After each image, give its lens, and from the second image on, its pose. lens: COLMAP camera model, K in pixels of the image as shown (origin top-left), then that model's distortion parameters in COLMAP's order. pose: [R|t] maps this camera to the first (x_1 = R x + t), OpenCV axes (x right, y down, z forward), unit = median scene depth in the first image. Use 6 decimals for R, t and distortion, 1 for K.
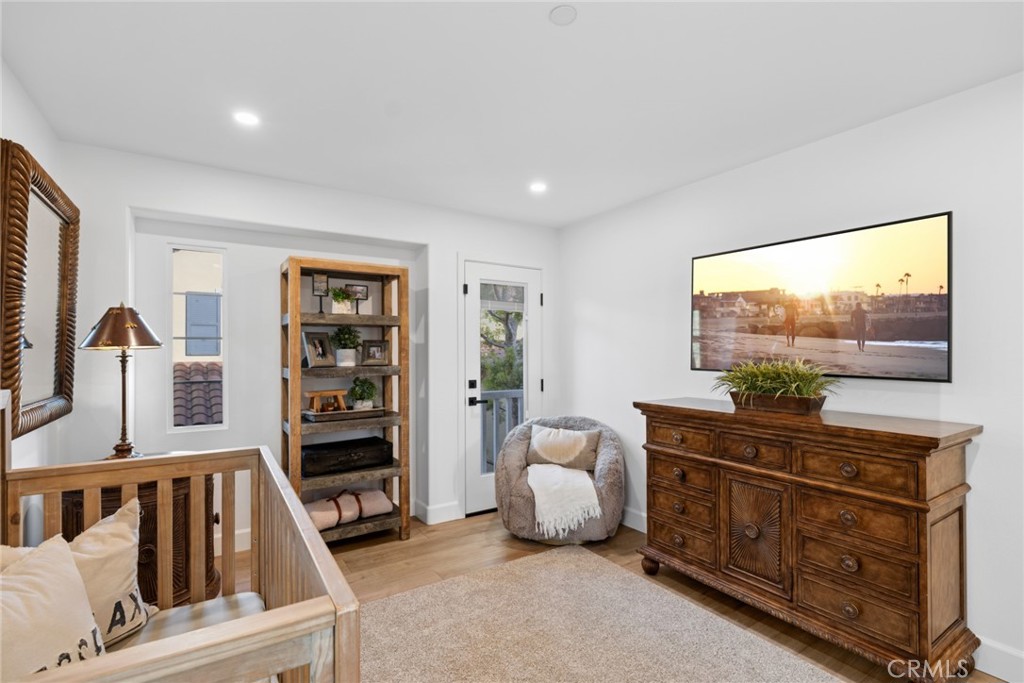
lens RADIAL K [[477.7, 0, 512.8], [0, 477.7, 348.2], [0, 0, 1]] dist [-0.001888, 0.000086]
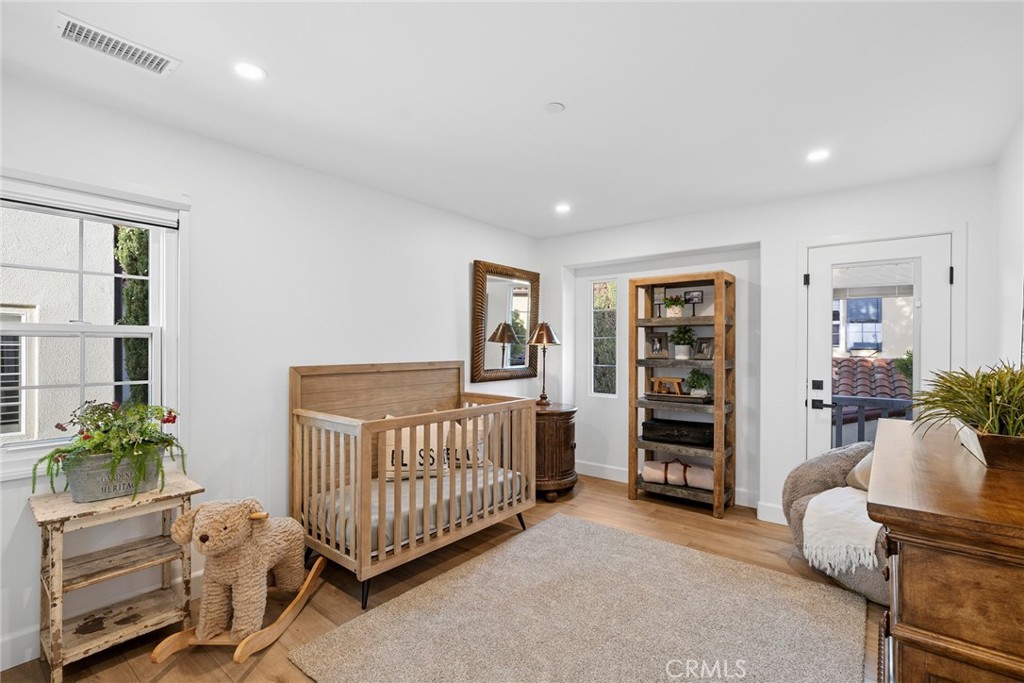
lens RADIAL K [[467.7, 0, 506.2], [0, 467.7, 348.7], [0, 0, 1]] dist [-0.001051, 0.000554]
pose [[0.301631, 0.007734, -0.953393, 0.661652], [-0.003733, 0.999969, 0.006930, 0.004525], [0.953417, 0.001469, 0.301650, 0.211002]]
